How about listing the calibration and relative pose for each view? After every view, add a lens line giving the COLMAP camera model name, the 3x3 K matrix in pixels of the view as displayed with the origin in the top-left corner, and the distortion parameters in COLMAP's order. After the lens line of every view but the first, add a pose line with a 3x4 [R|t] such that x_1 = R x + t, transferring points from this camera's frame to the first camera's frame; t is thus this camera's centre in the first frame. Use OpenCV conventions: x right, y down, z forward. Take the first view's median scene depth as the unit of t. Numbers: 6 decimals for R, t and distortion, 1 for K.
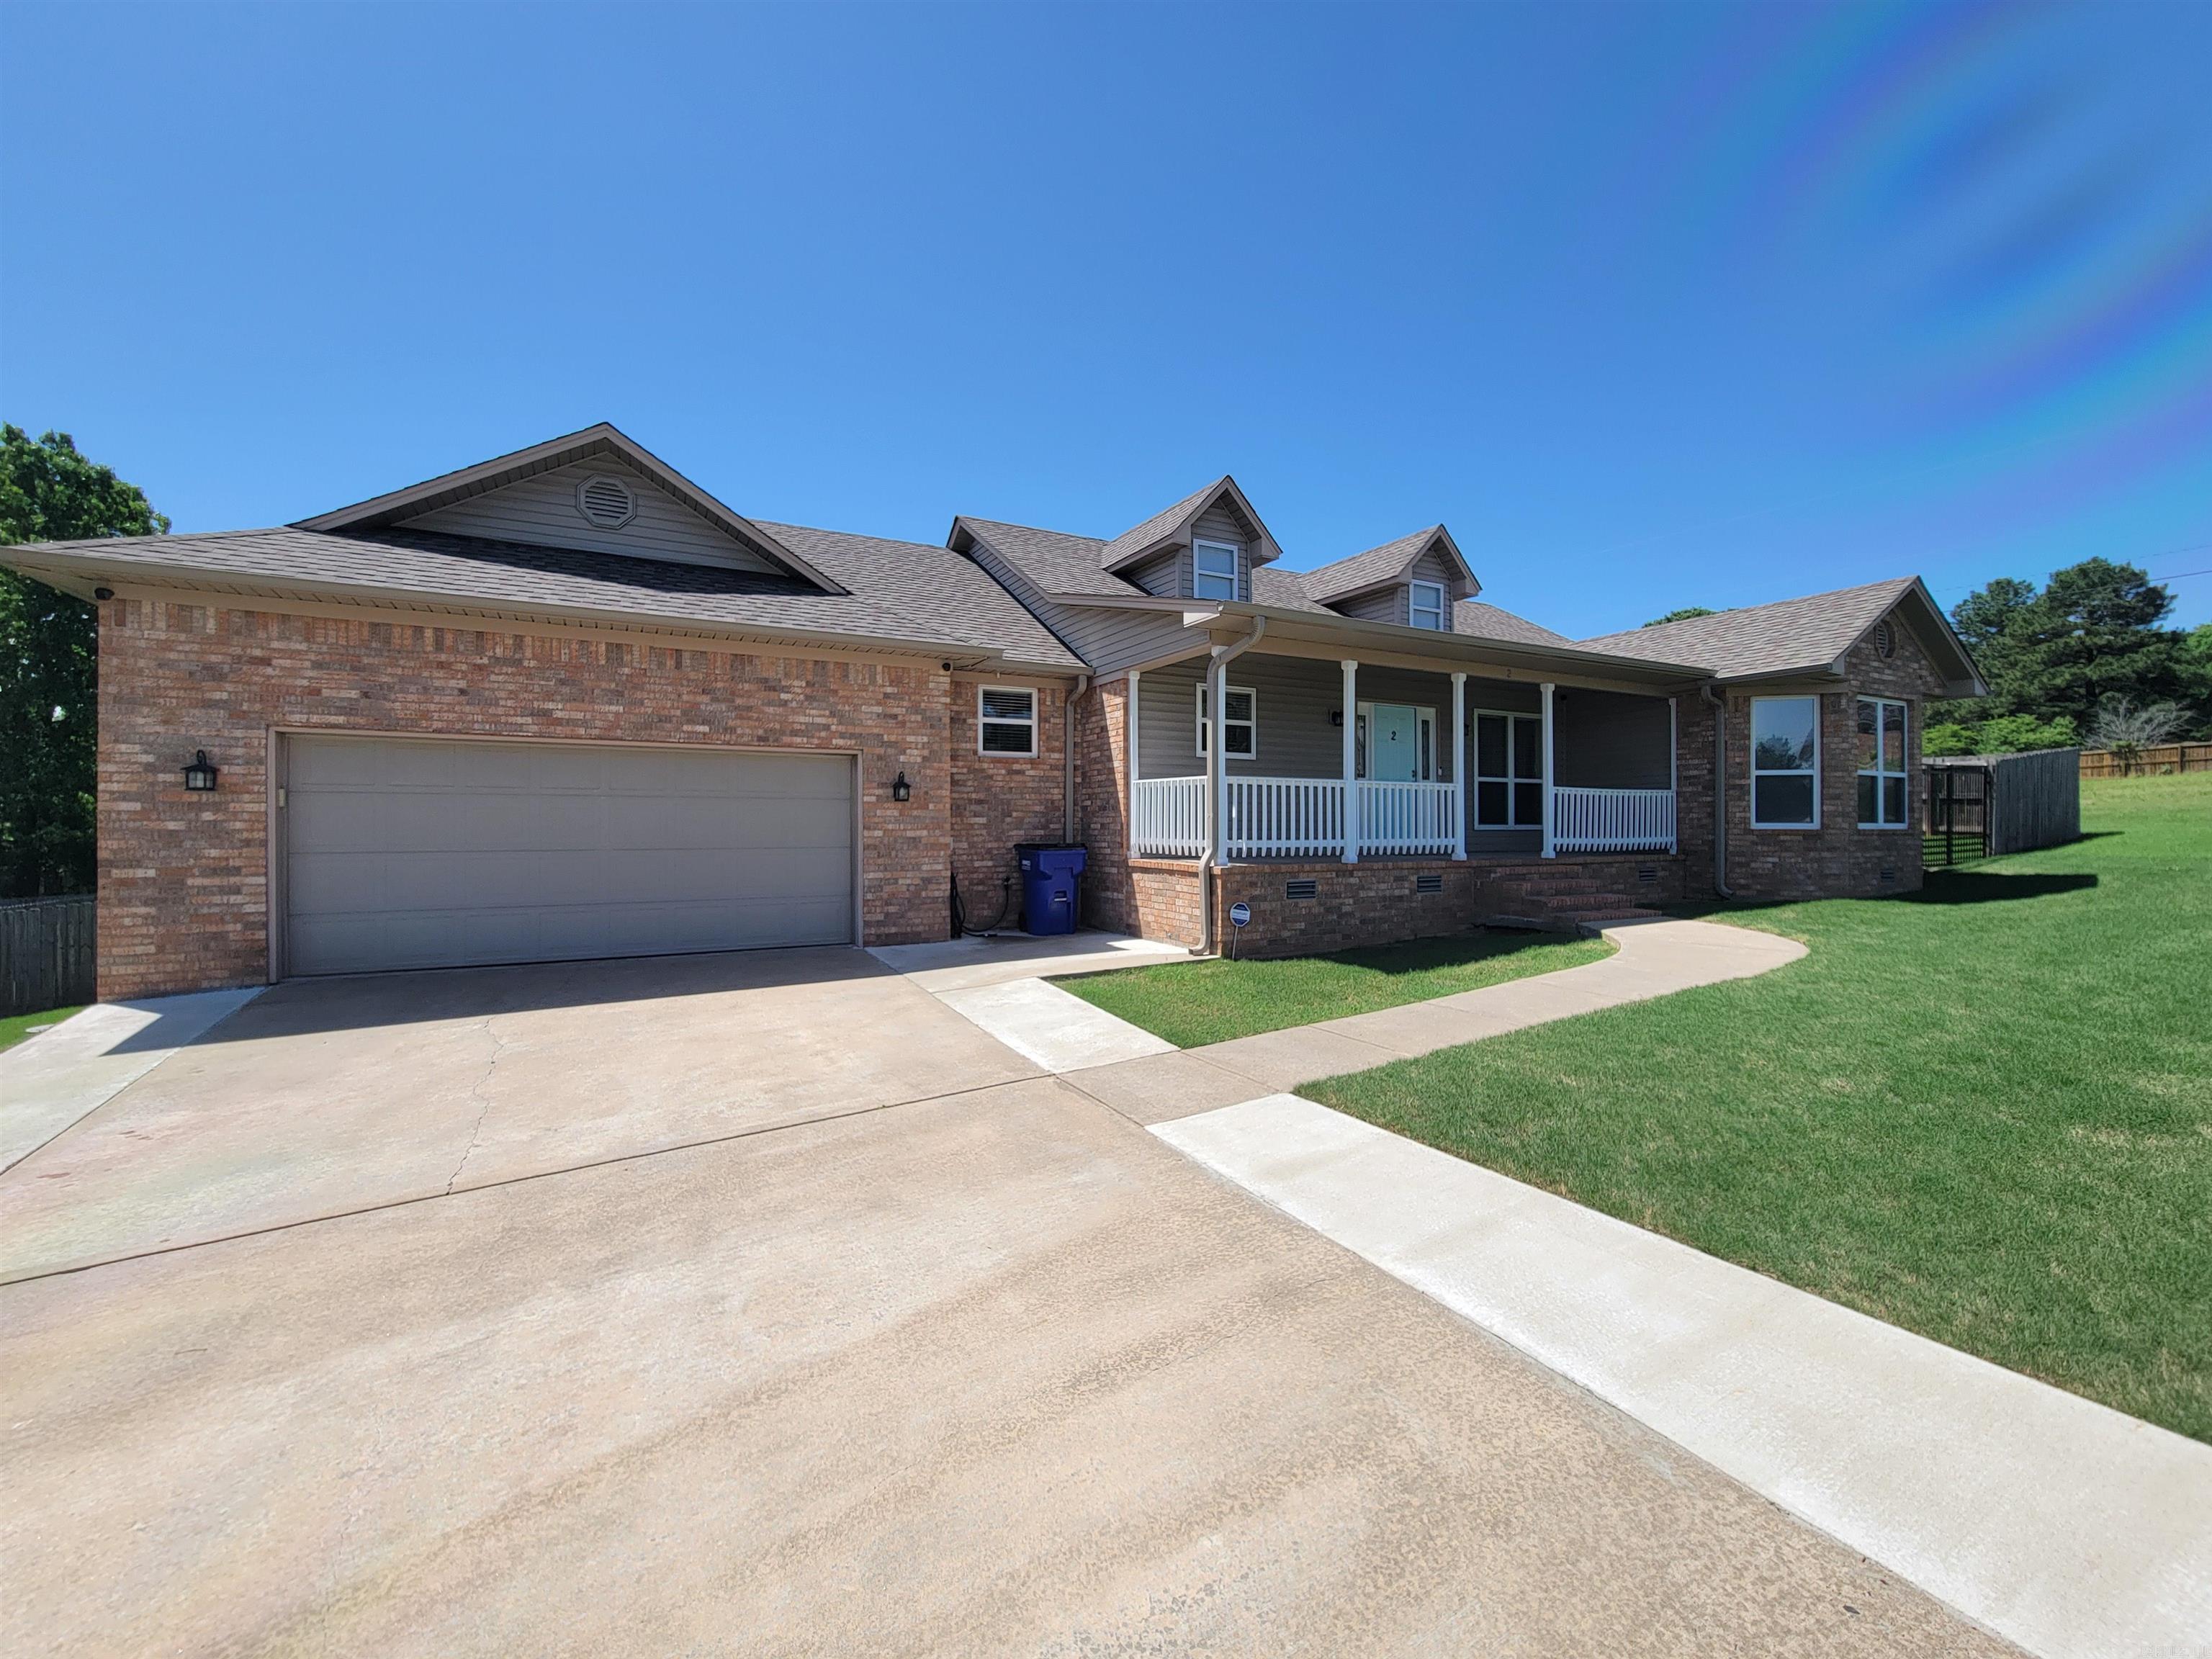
lens RADIAL K [[900.3, 0, 1095.4], [0, 900.3, 822.4], [0, 0, 1]] dist [-0.002292, 0.001385]
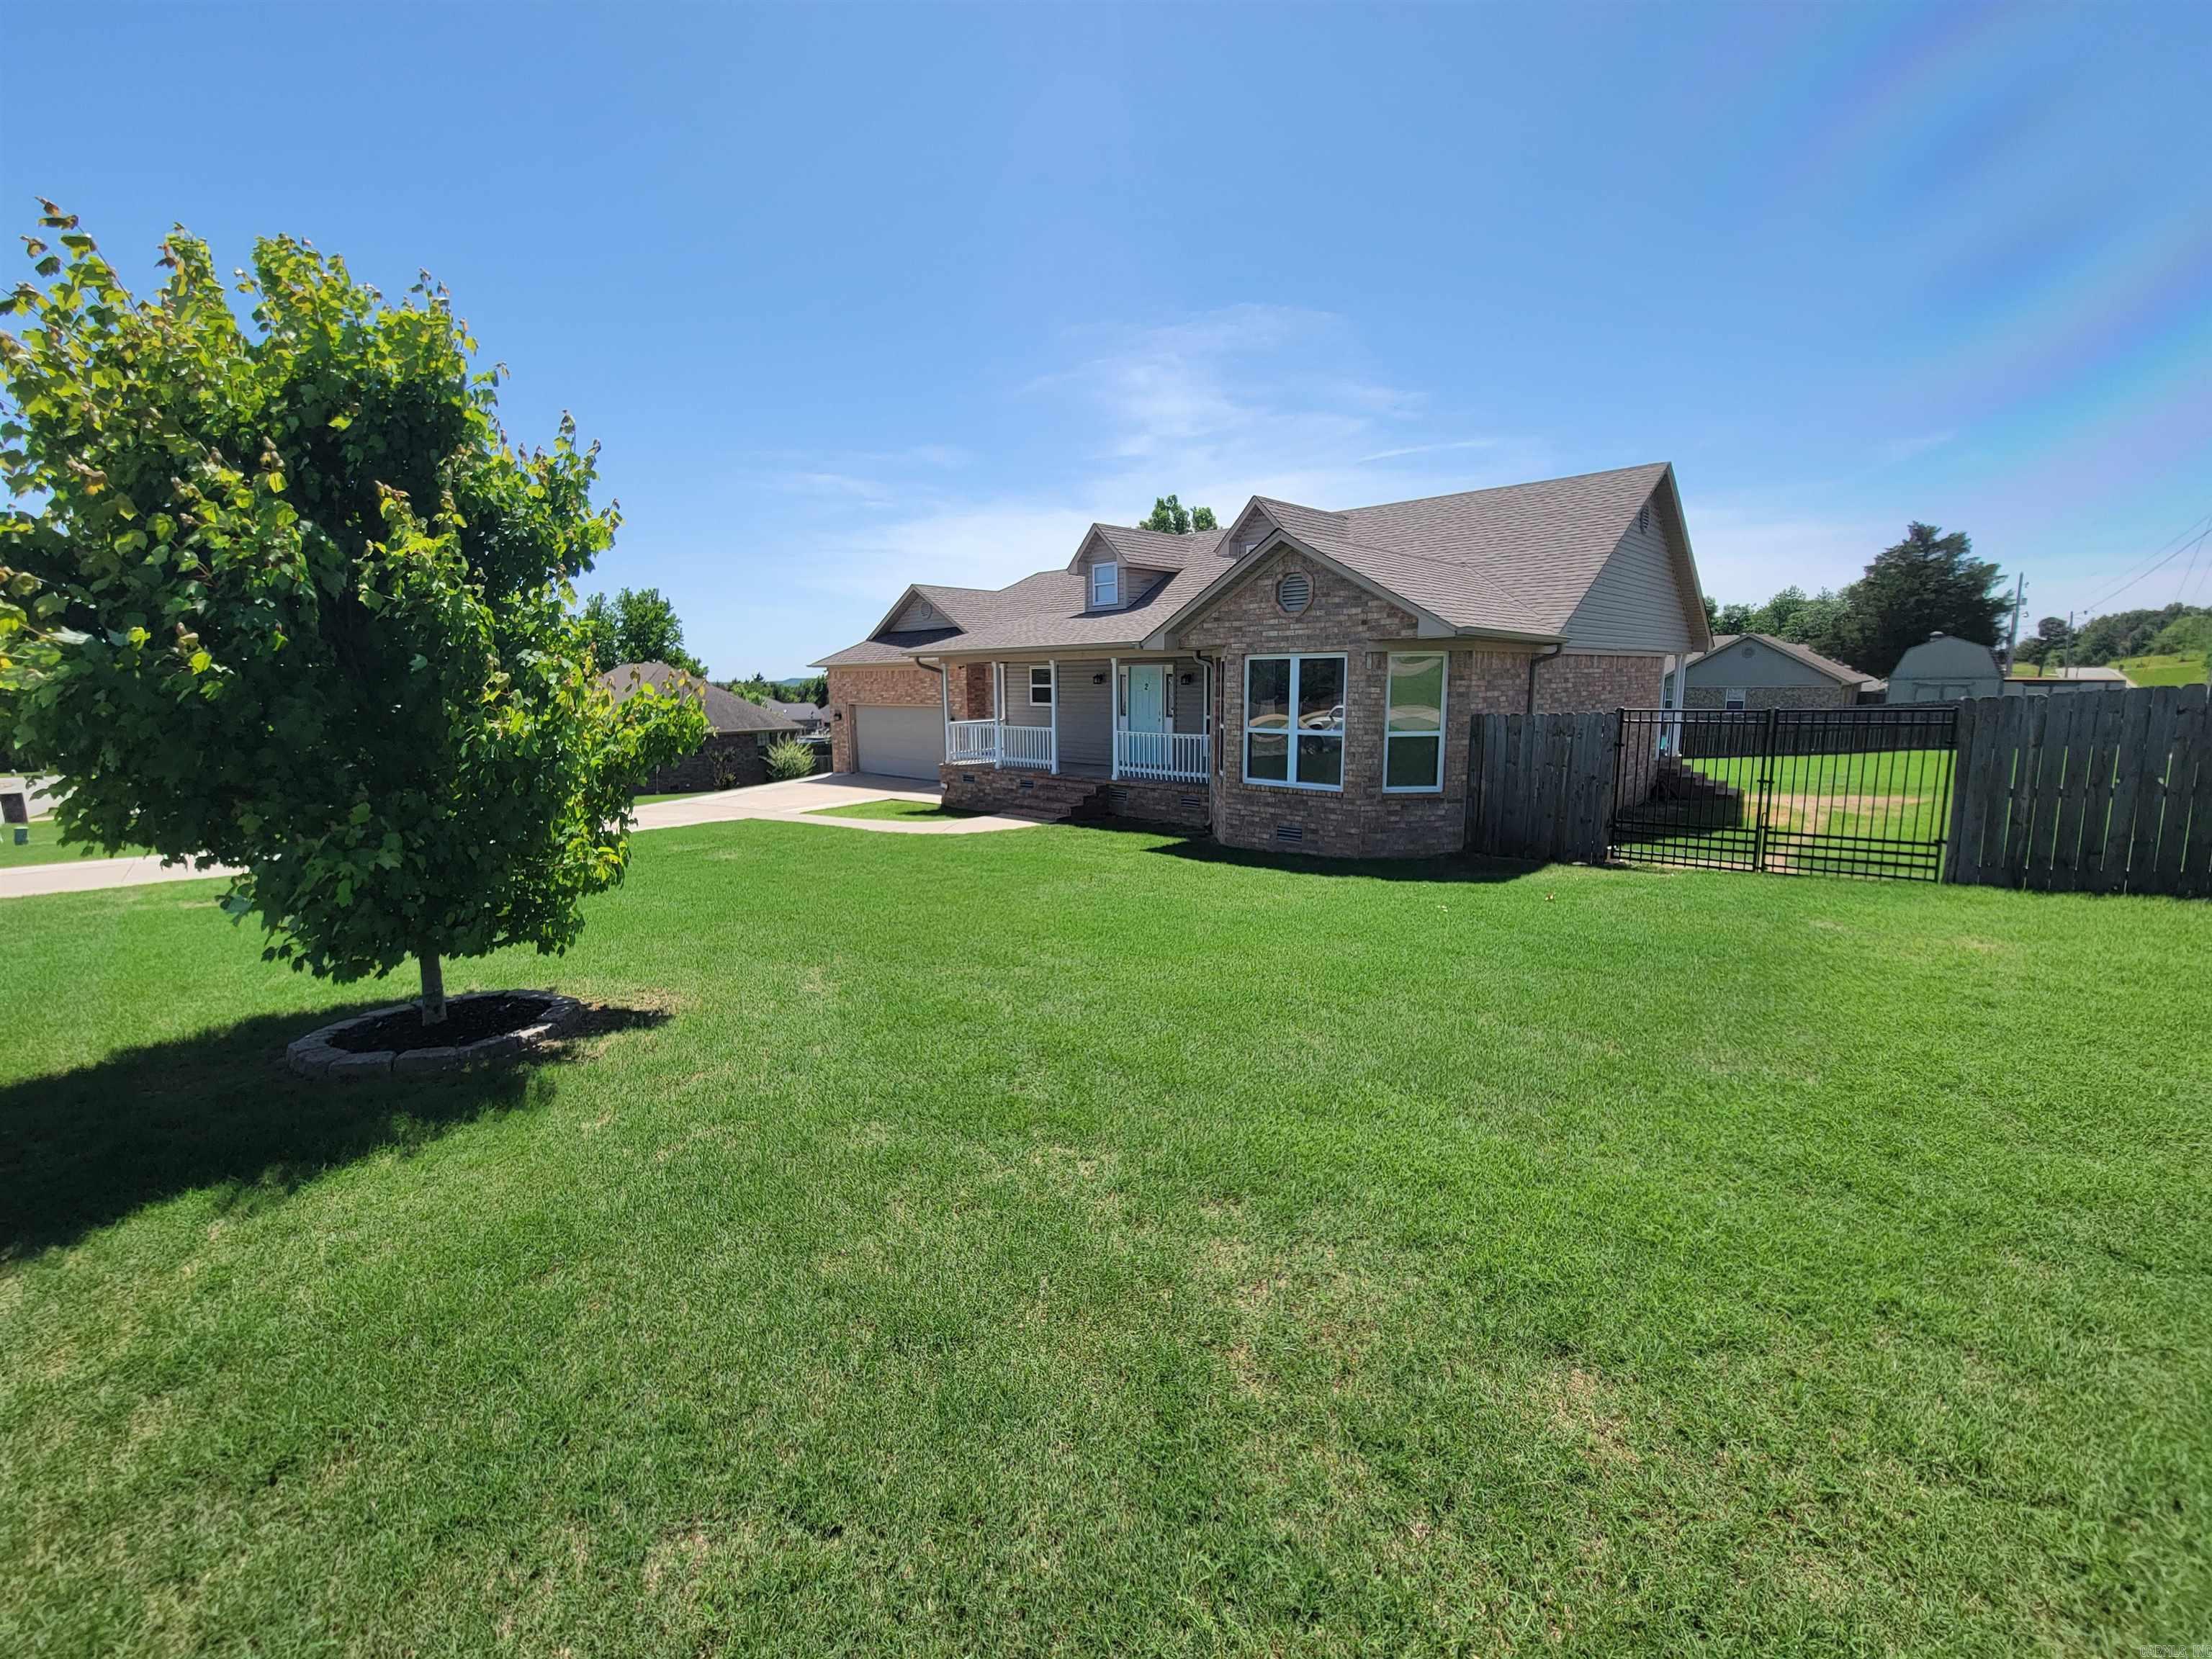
lens RADIAL K [[895.0, 0, 1103.7], [0, 895.0, 820.1], [0, 0, 1]] dist [0.008892, -0.006818]
pose [[0.320760, 0.142947, -0.936312, 2.151484], [0.009761, 0.987994, 0.154181, -0.138215], [0.947110, -0.058594, 0.315514, 0.600971]]
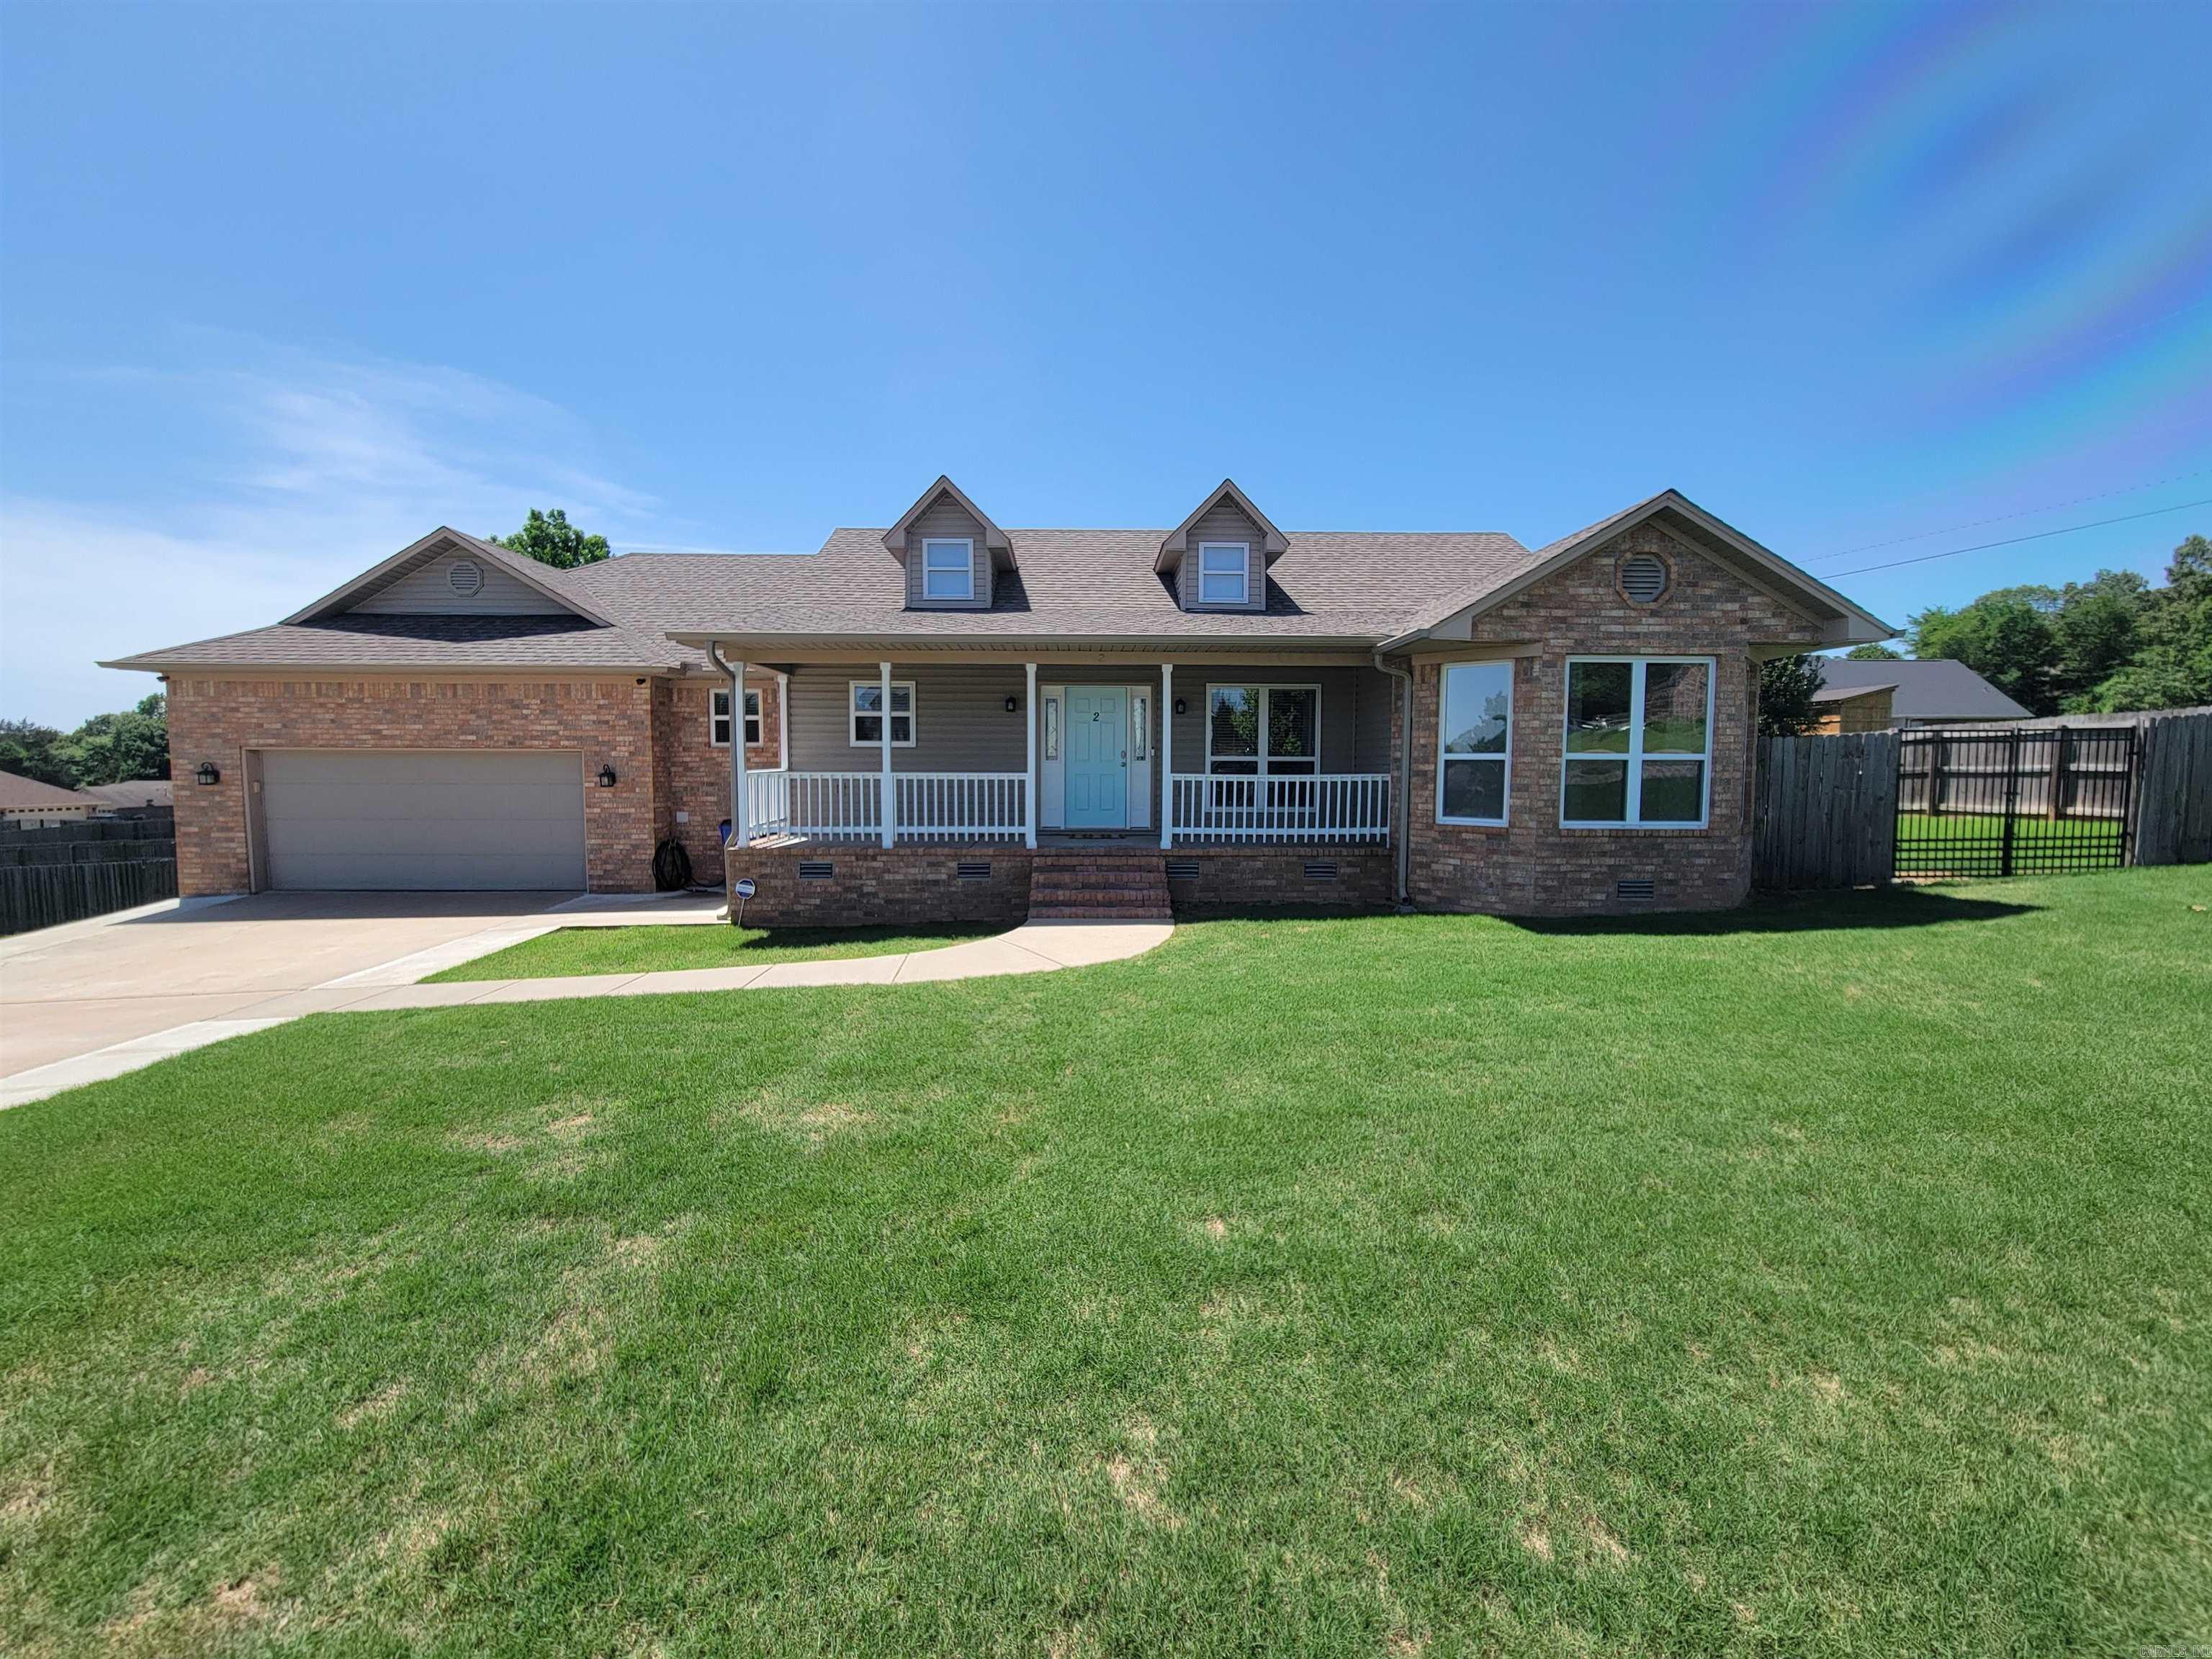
lens RADIAL K [[898.5, 0, 1094.5], [0, 898.5, 824.2], [0, 0, 1]] dist [-0.000283, -0.000277]
pose [[0.893108, 0.033270, -0.448610, 0.996567], [-0.001827, 0.997521, 0.070340, -0.061291], [0.449839, -0.062002, 0.890955, 0.135474]]
